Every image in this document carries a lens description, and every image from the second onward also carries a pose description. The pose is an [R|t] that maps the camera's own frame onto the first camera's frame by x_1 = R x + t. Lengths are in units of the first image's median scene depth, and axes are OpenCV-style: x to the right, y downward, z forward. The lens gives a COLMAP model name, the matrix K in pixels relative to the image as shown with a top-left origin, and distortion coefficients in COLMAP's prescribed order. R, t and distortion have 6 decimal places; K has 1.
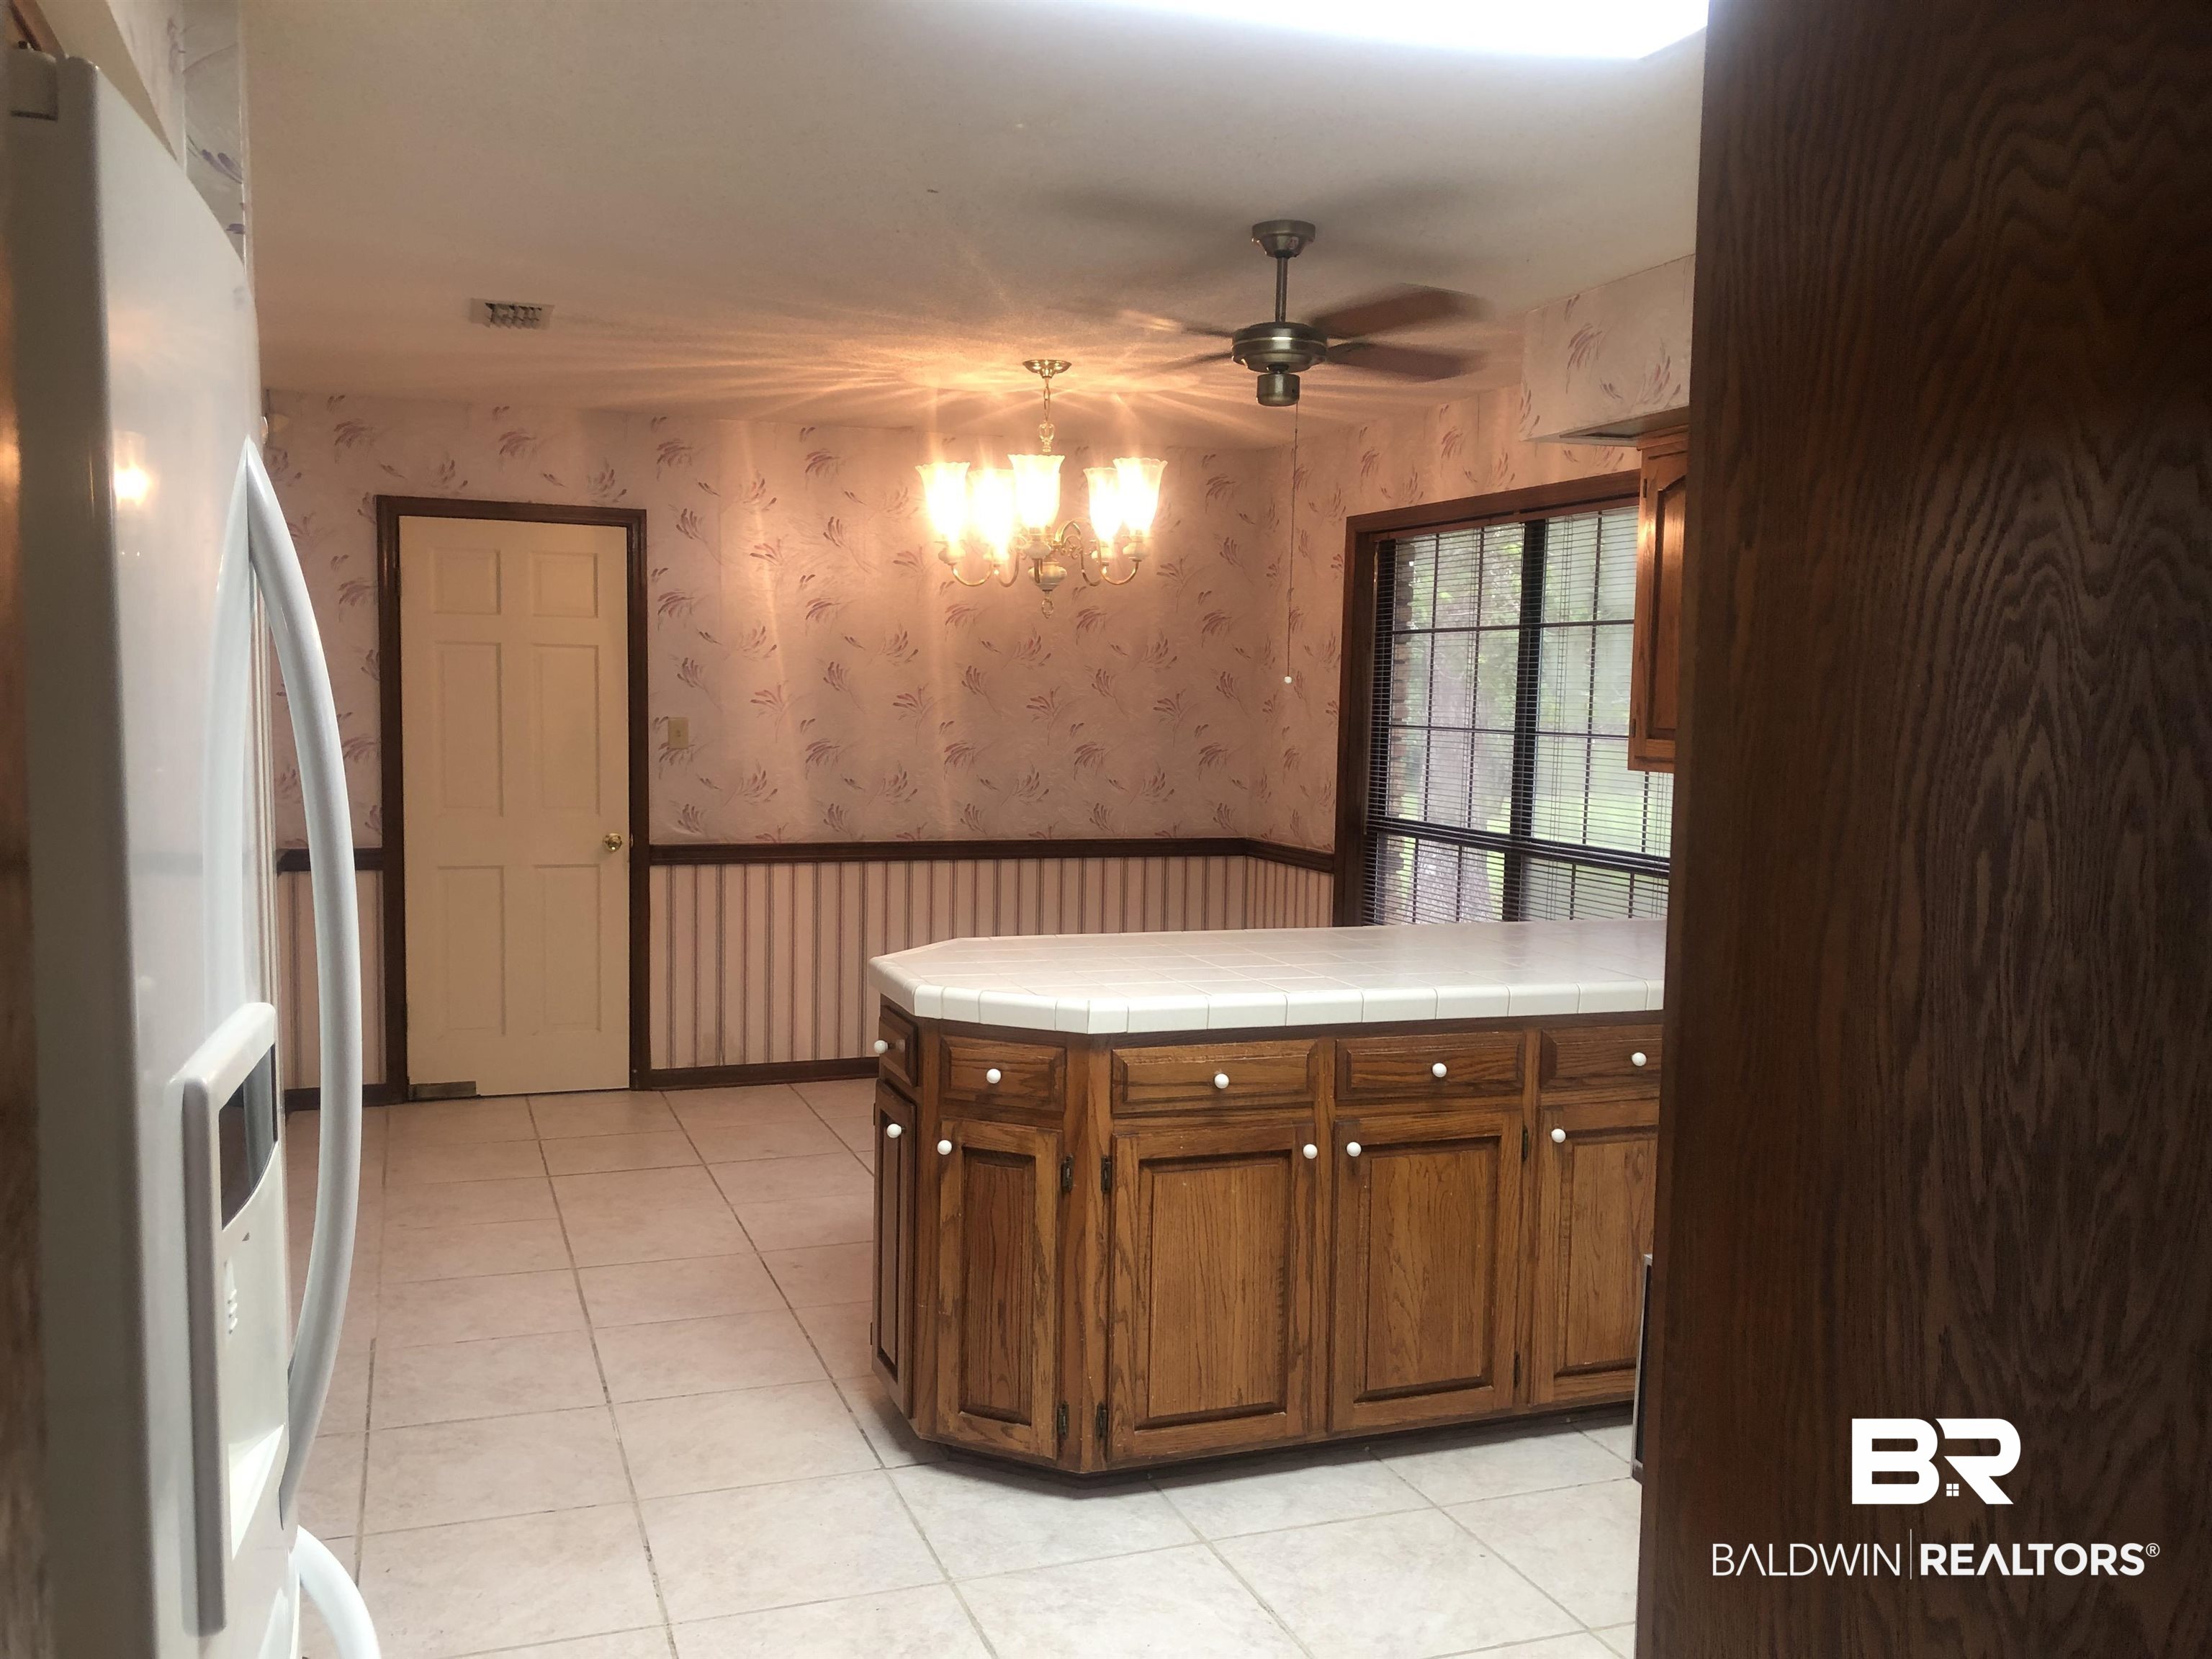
lens RADIAL K [[1897.5, 0, 1106.0], [0, 1897.5, 829.5], [0, 0, 1]] dist [0.123977, -0.289448]
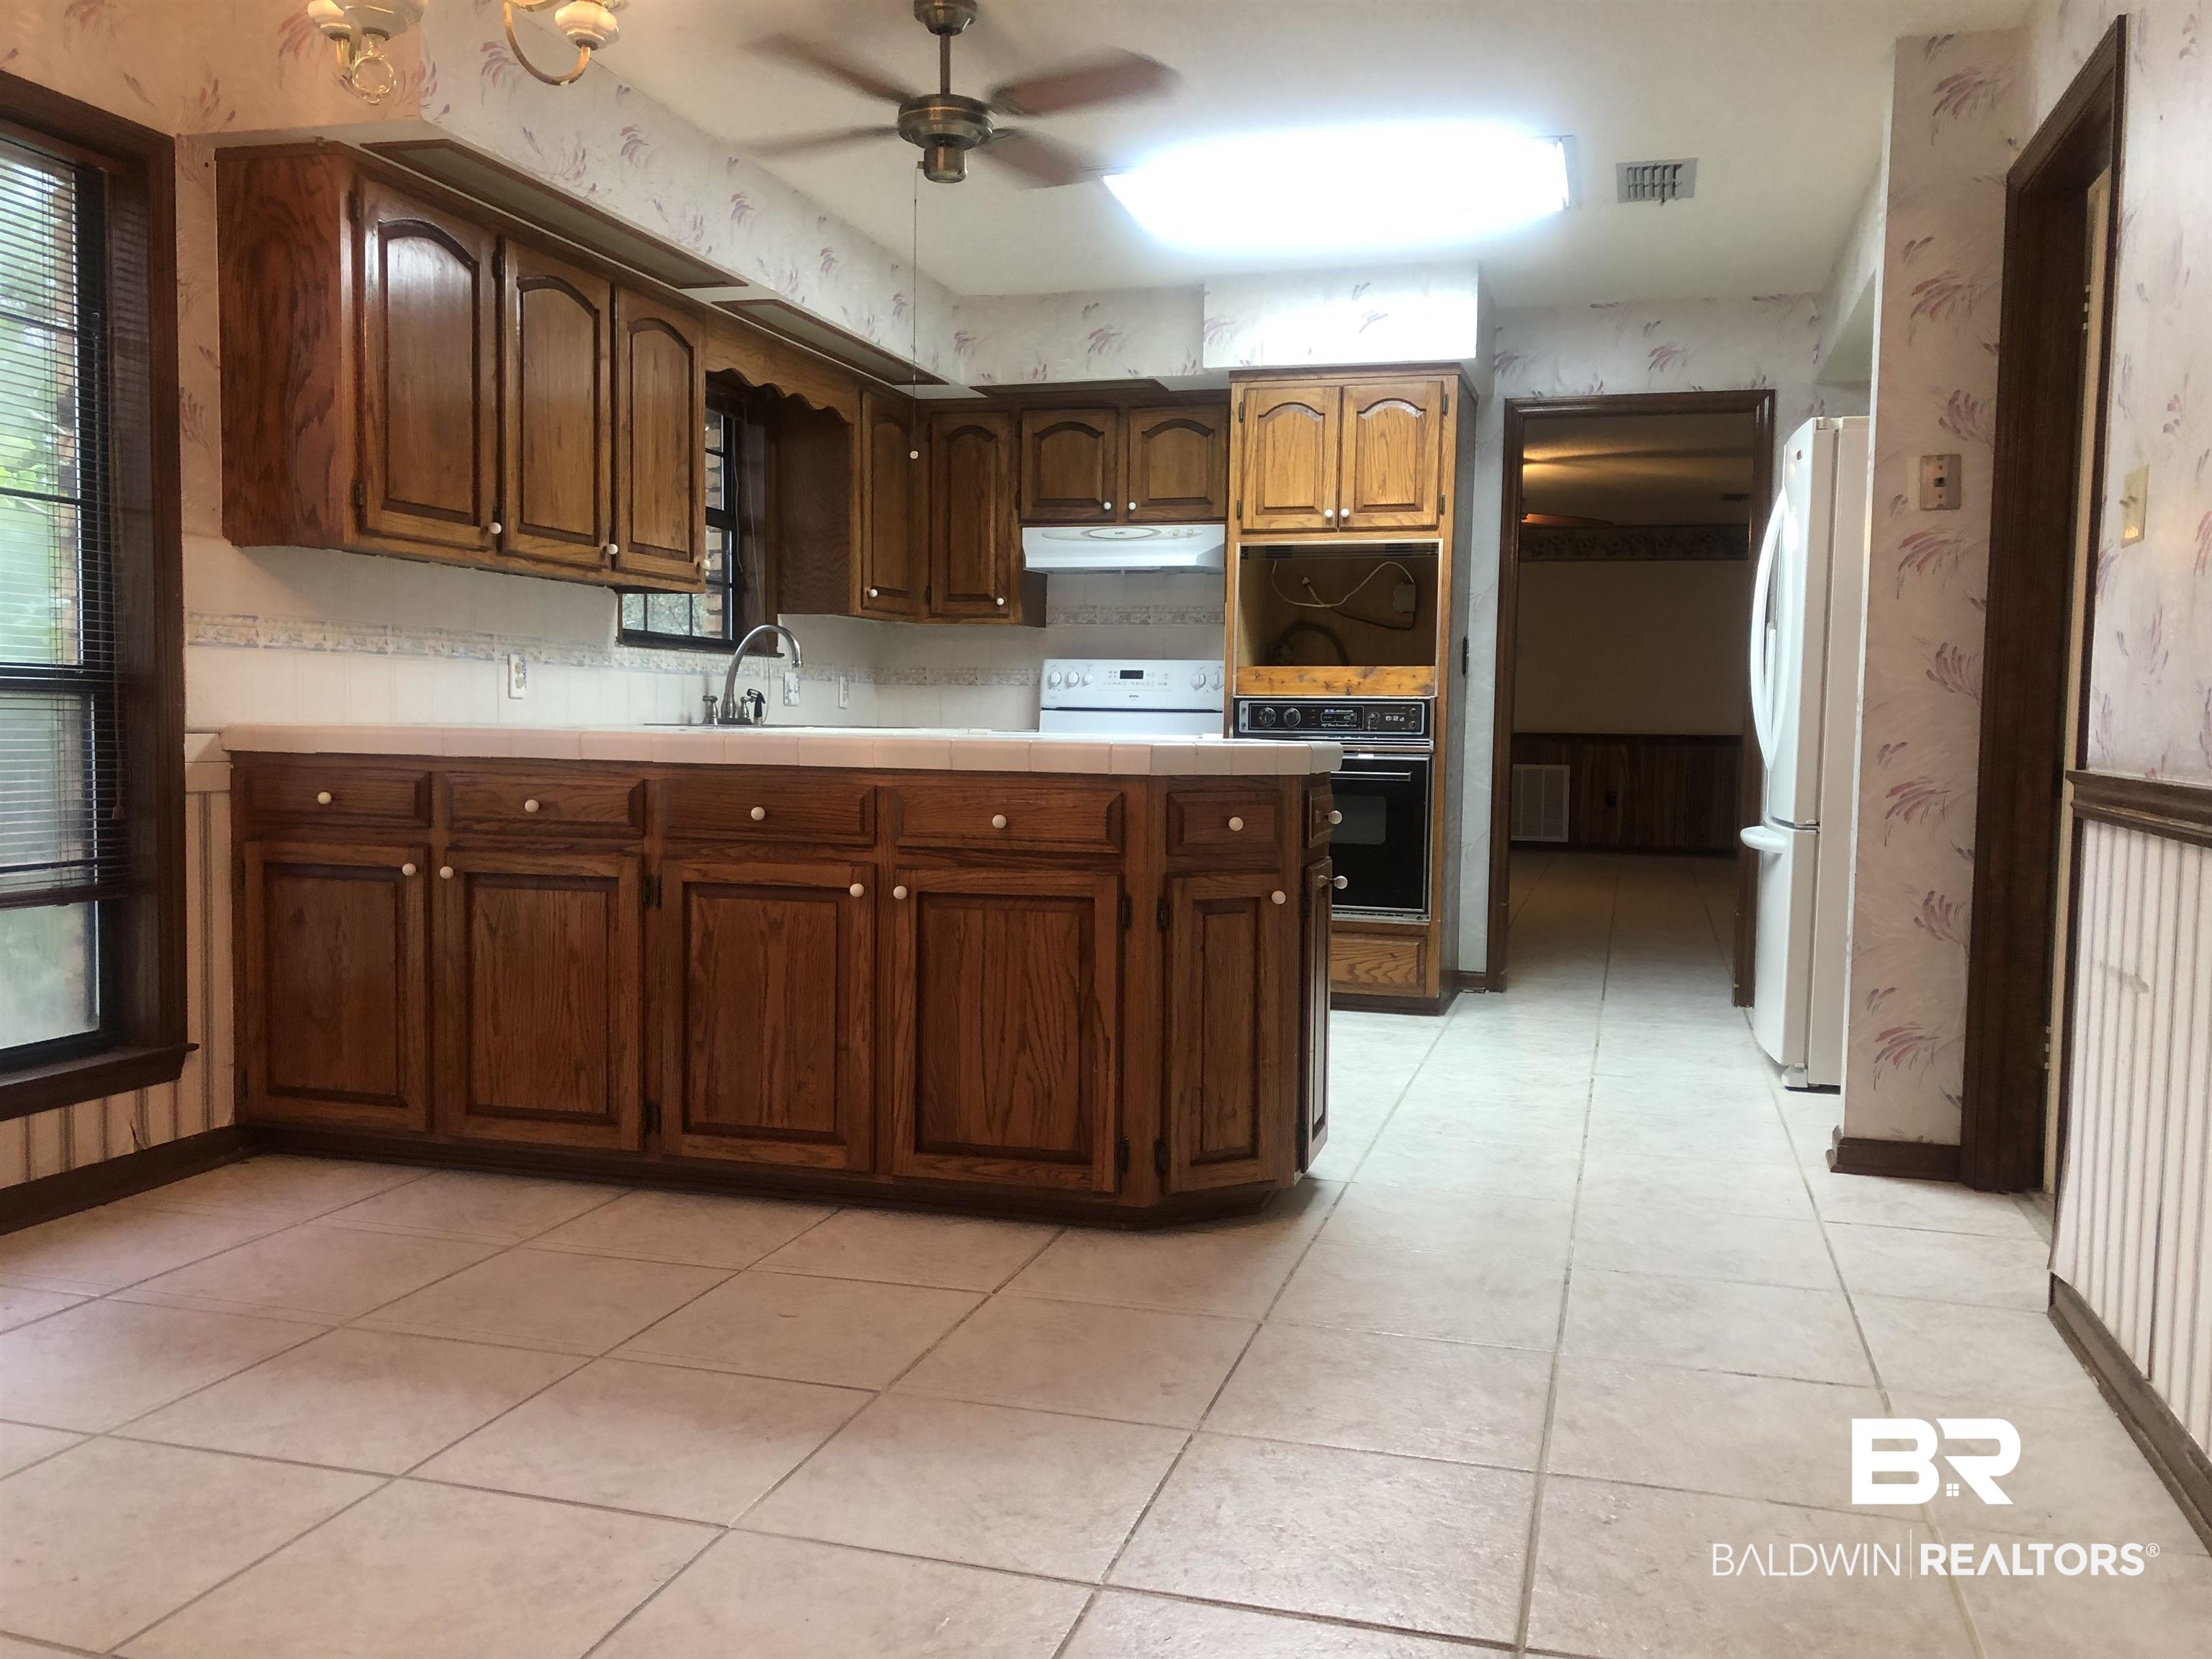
lens RADIAL K [[1782.8, 0, 1106.0], [0, 1782.8, 829.5], [0, 0, 1]] dist [0.010700, -0.012800]
pose [[-0.803324, -0.068454, 0.591595, -0.566465], [0.019451, 0.989826, 0.140946, -0.014926], [-0.595225, 0.124733, -0.793819, 1.776976]]
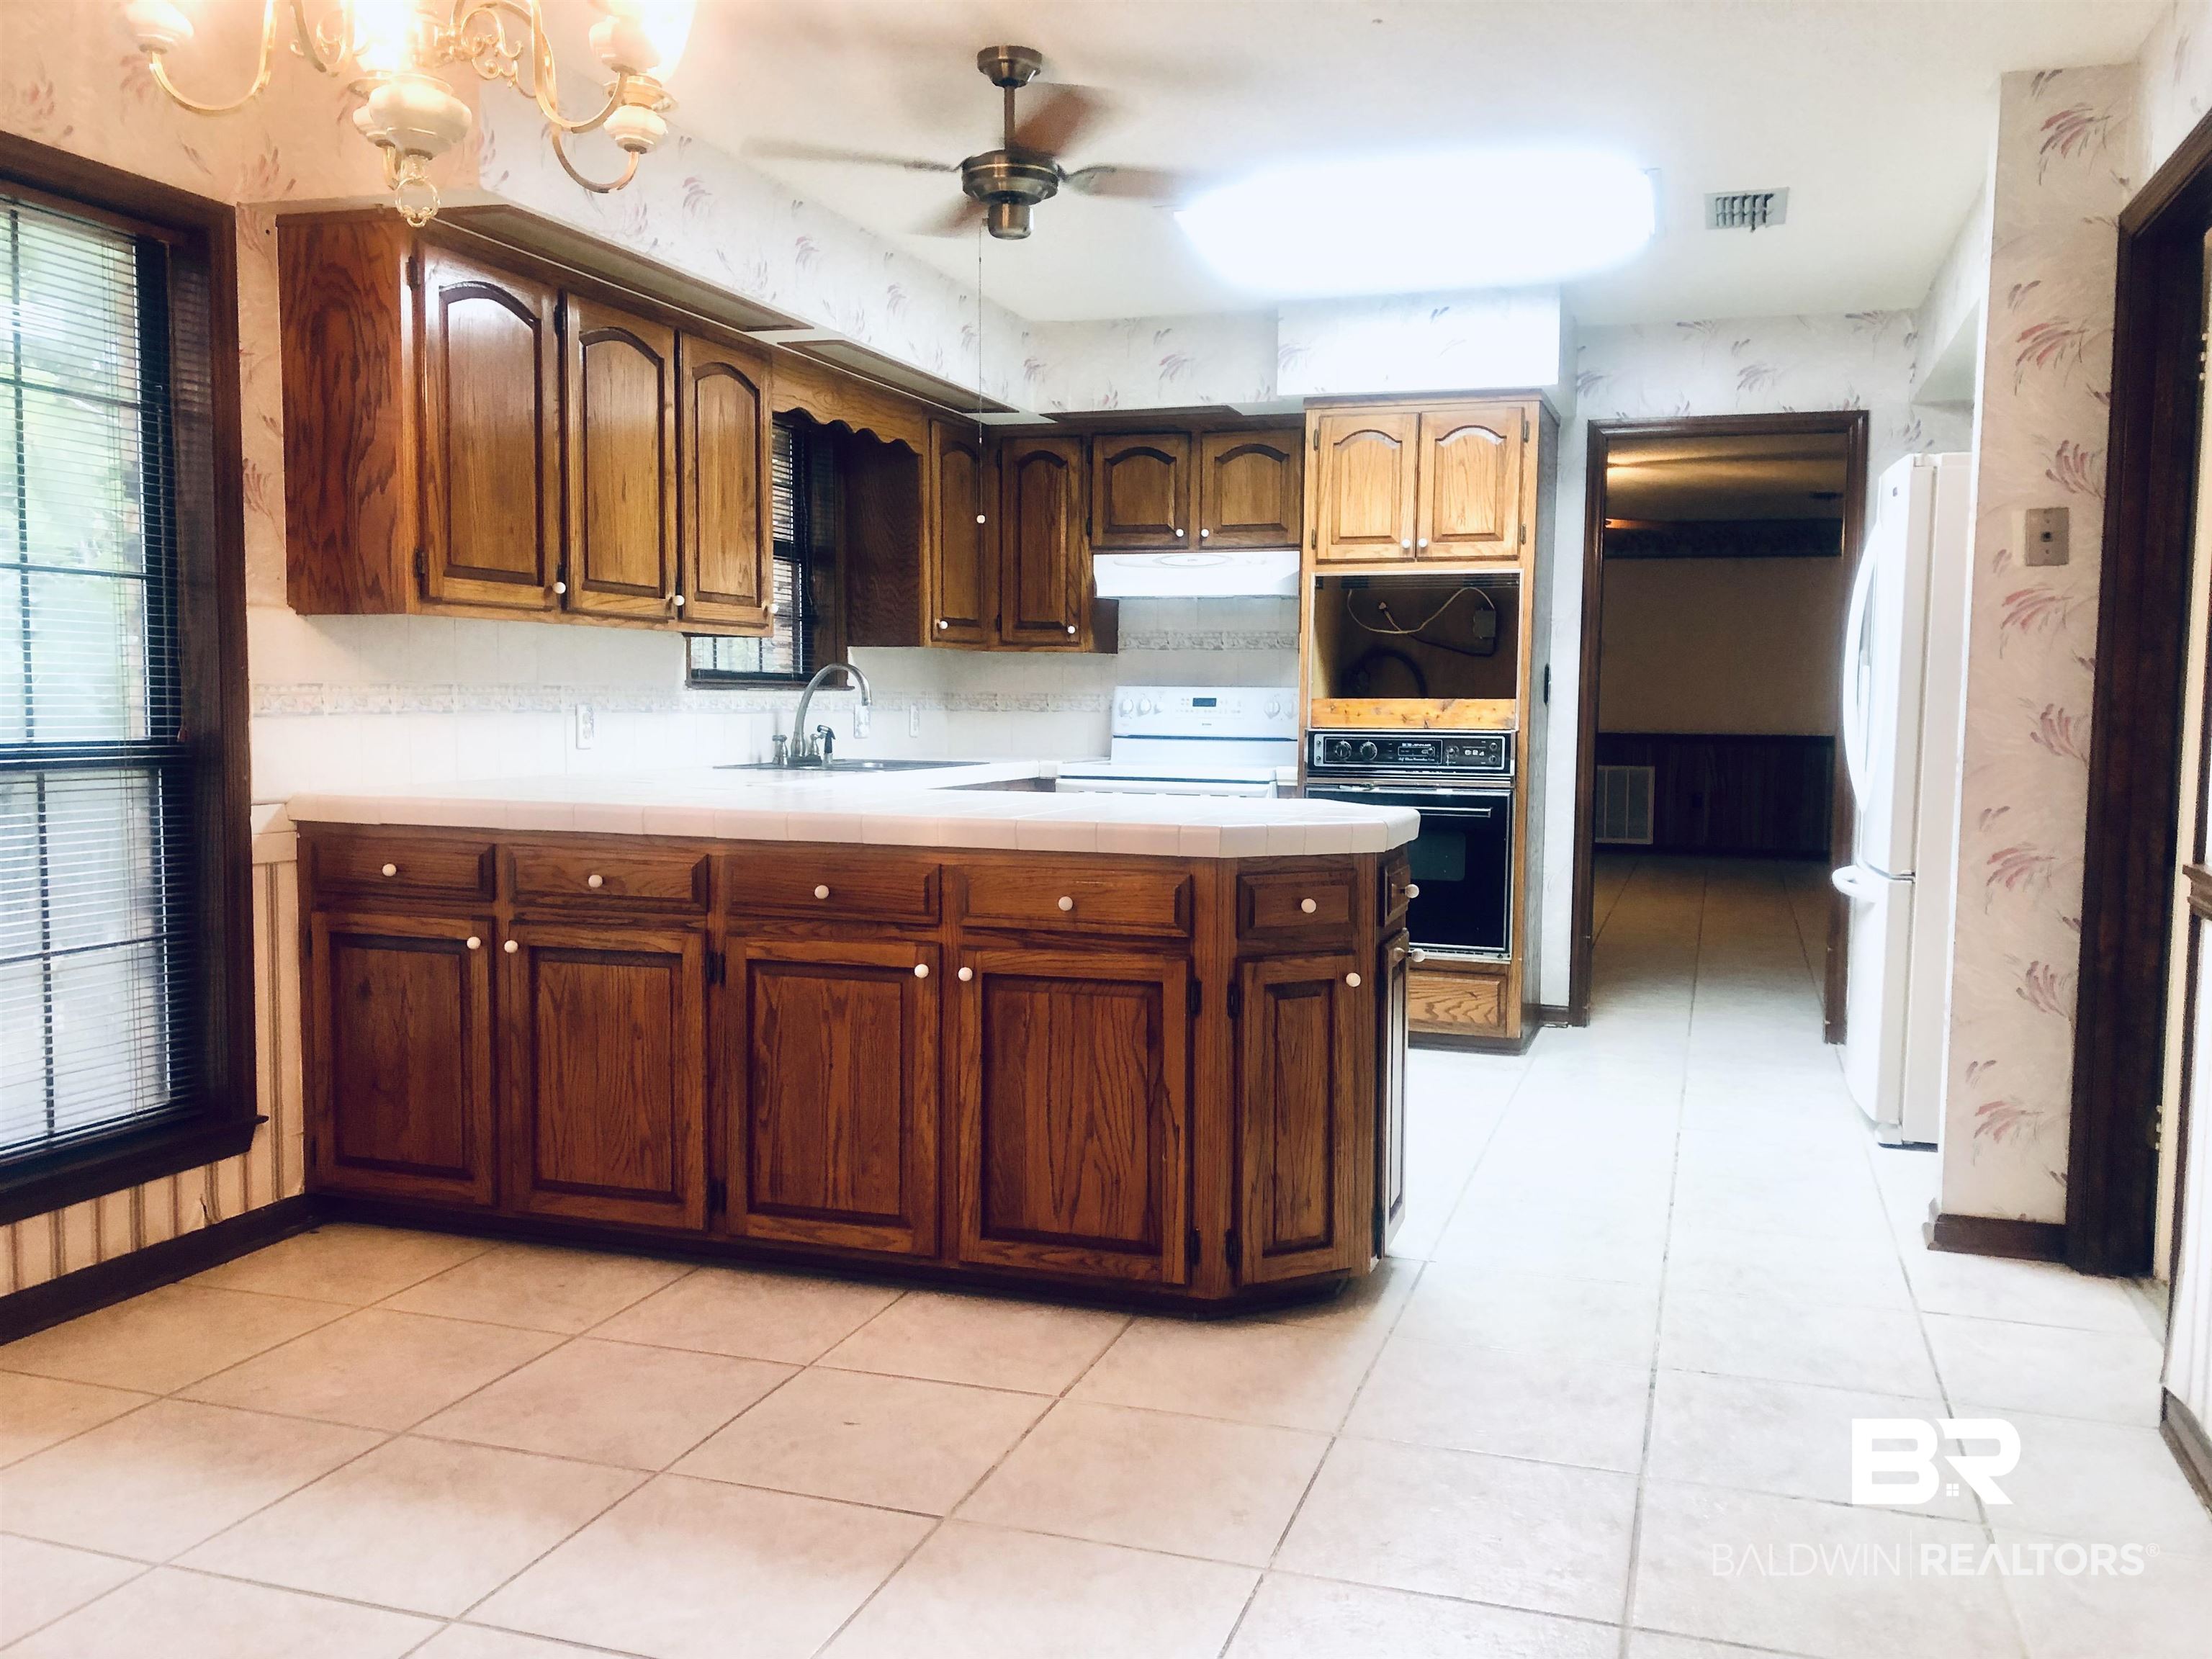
lens RADIAL K [[1786.8, 0, 1116.9], [0, 1786.8, 833.0], [0, 0, 1]] dist [0.007541, -0.008553]
pose [[-0.780820, -0.074352, 0.620315, -0.555107], [0.027662, 0.987805, 0.153219, -0.059481], [-0.624143, 0.136796, -0.769242, 1.753329]]
